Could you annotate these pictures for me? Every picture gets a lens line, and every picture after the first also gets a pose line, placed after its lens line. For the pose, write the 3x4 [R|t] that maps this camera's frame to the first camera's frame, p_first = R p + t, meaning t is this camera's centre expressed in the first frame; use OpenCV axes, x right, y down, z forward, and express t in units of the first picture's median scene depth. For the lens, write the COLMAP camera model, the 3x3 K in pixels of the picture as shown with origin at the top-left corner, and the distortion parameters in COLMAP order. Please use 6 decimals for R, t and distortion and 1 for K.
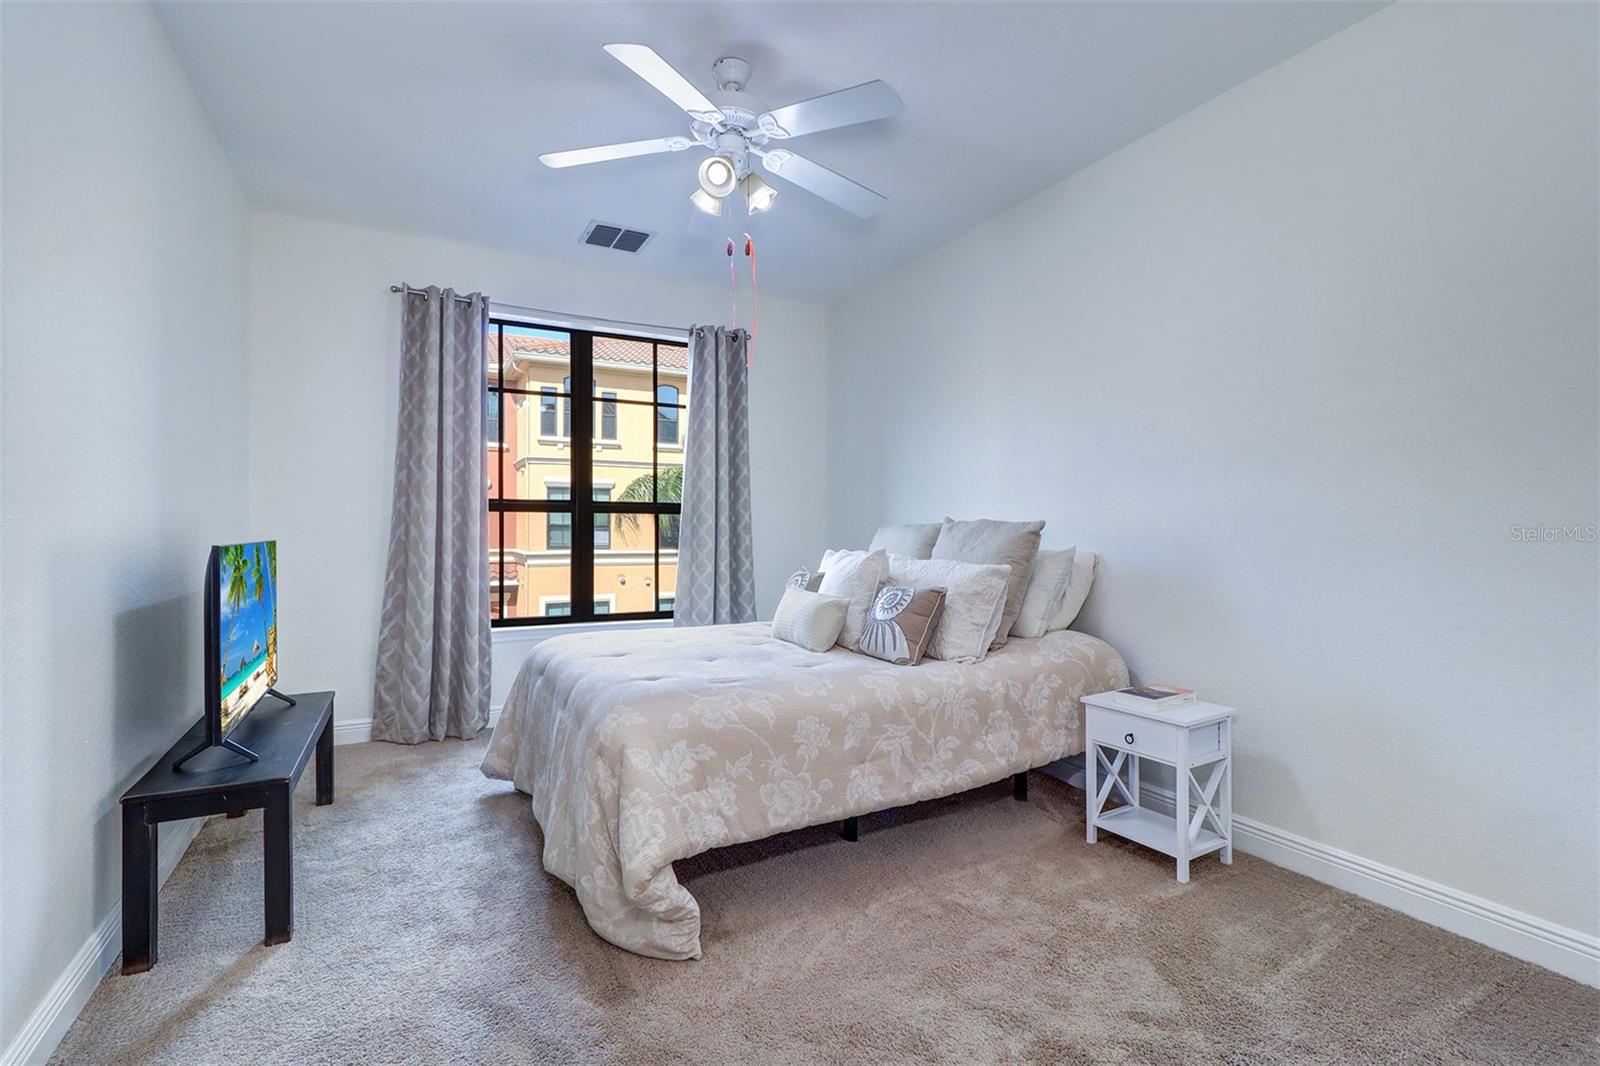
lens RADIAL K [[741.6, 0, 788.9], [0, 741.6, 533.0], [0, 0, 1]] dist [0.004082, -0.002949]
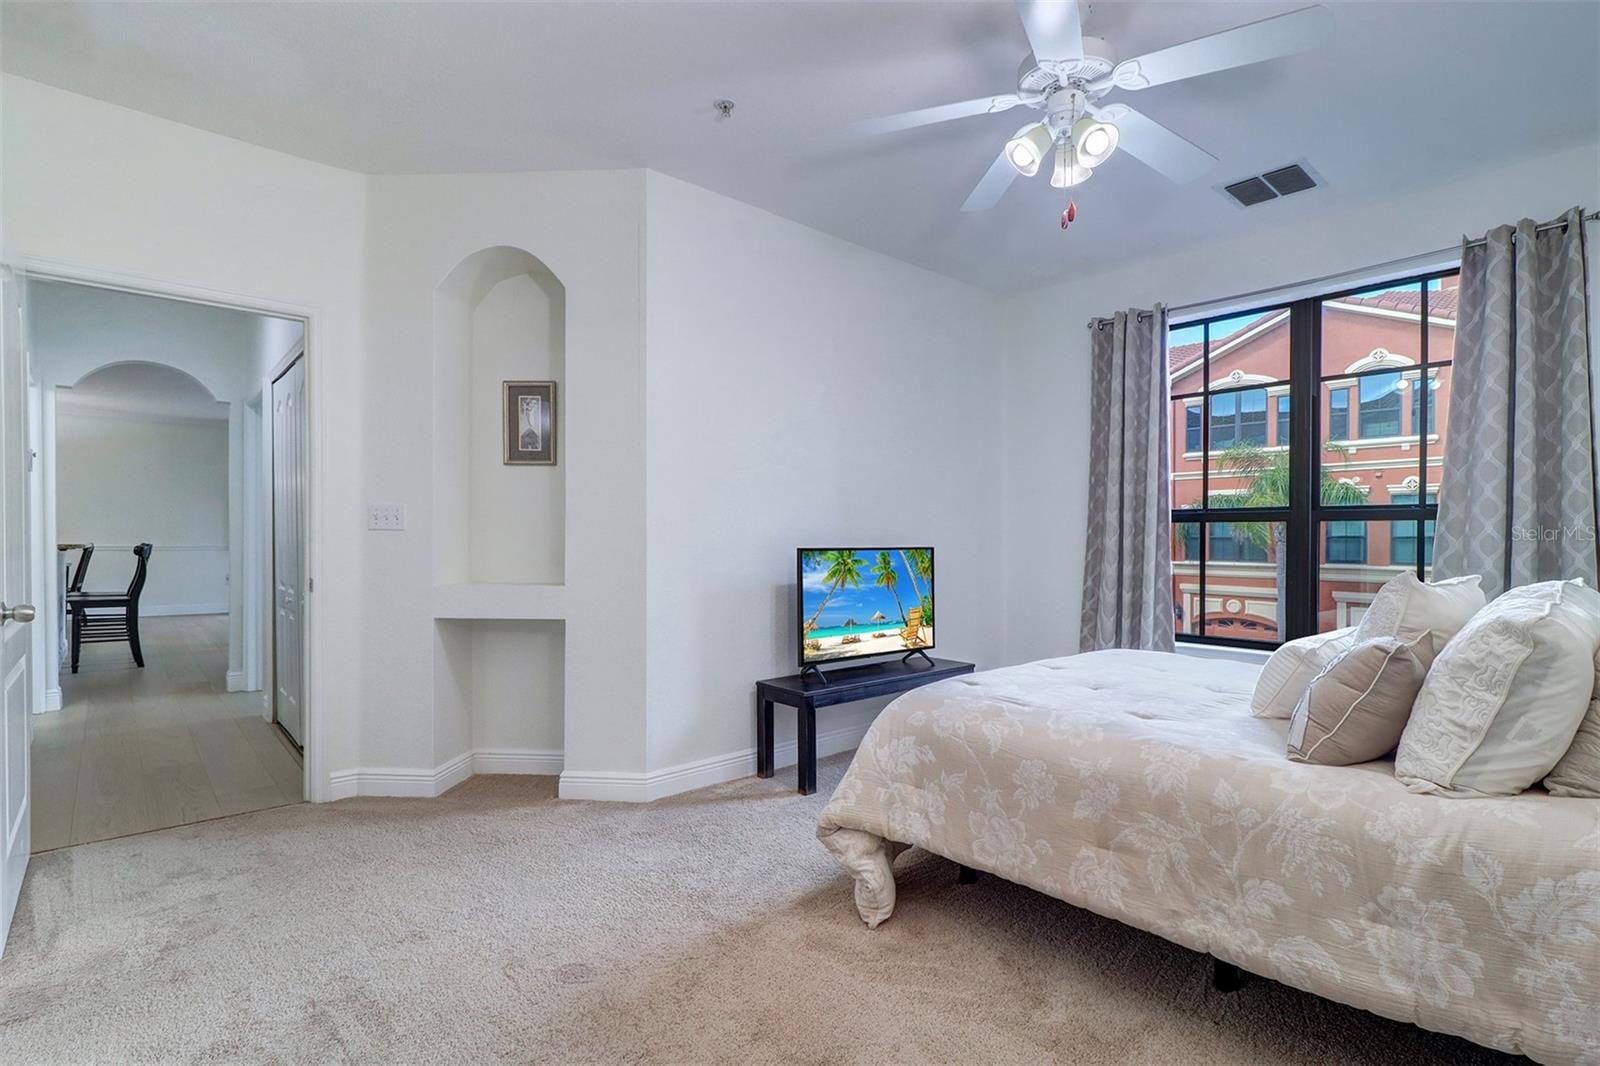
lens RADIAL K [[741.6, 0, 827.6], [0, 741.6, 560.7], [0, 0, 1]] dist [0.004082, -0.002949]
pose [[0.269067, 0.028097, -0.962712, 0.692636], [-0.010422, 0.999601, 0.026261, 0.000945], [0.963065, 0.002968, 0.269252, 0.489046]]
